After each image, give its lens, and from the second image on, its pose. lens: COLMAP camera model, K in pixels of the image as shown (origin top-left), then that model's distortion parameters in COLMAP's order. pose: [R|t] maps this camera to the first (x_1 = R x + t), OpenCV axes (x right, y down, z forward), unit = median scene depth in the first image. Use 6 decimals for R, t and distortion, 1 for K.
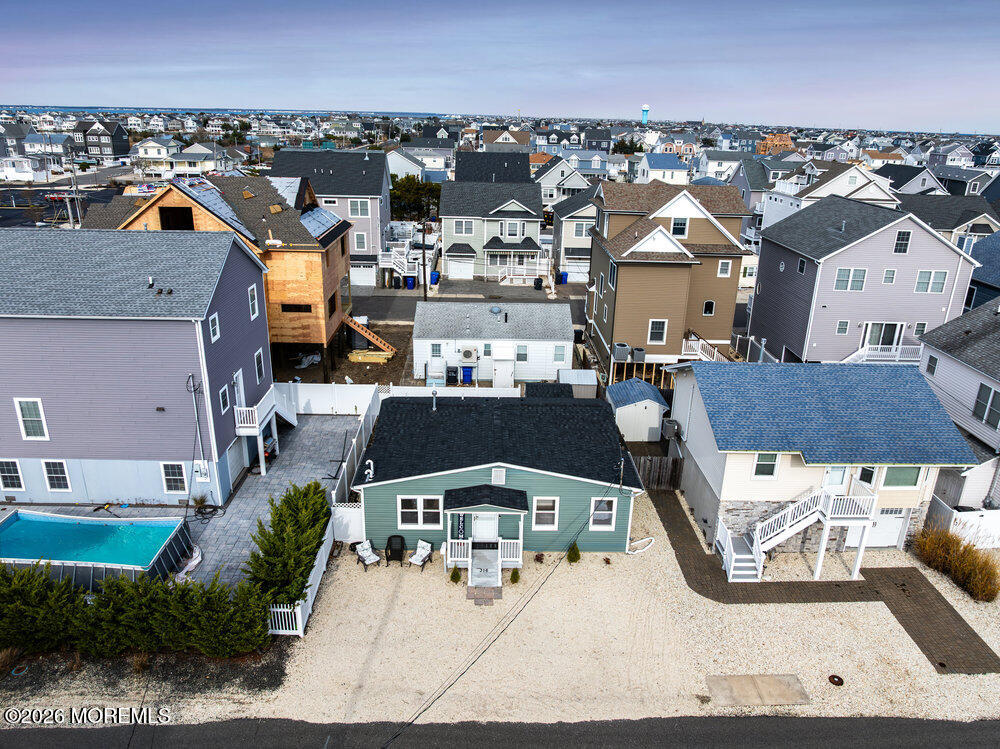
lens RADIAL K [[704.4, 0, 504.2], [0, 704.4, 372.6], [0, 0, 1]] dist [-0.031538, 0.000833]
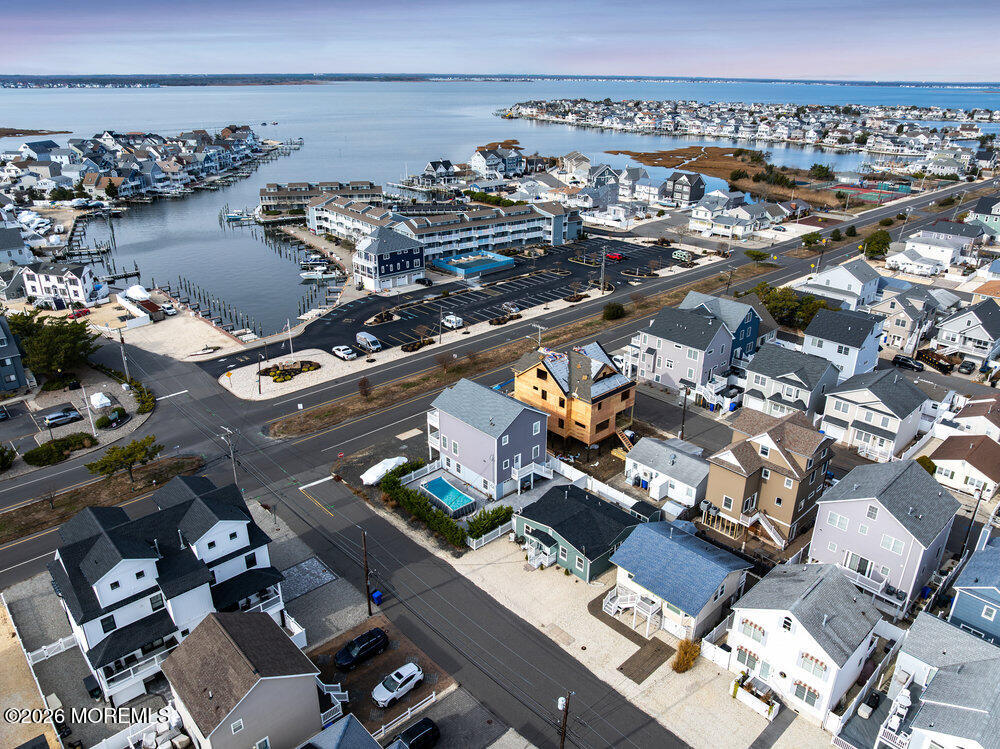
lens RADIAL K [[704.4, 0, 504.2], [0, 704.4, 372.6], [0, 0, 1]] dist [-0.031538, 0.000833]
pose [[0.662966, 0.274778, -0.696400, 1.030016], [-0.248436, 0.958245, 0.141585, -0.506038], [0.706226, 0.079144, 0.703549, -0.700910]]
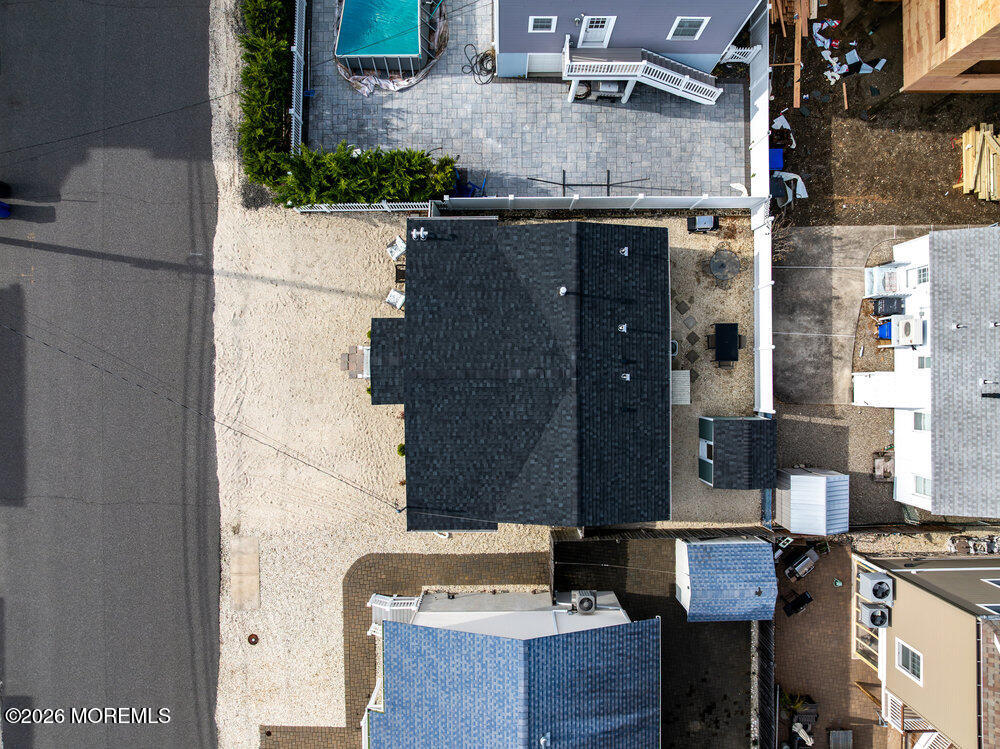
lens RADIAL K [[704.4, 0, 504.2], [0, 704.4, 372.6], [0, 0, 1]] dist [-0.031538, 0.000833]
pose [[-0.021232, 0.999412, -0.026908, 0.007589], [-0.350706, 0.017759, 0.936317, -0.490609], [0.936245, 0.029317, 0.350123, 0.514726]]
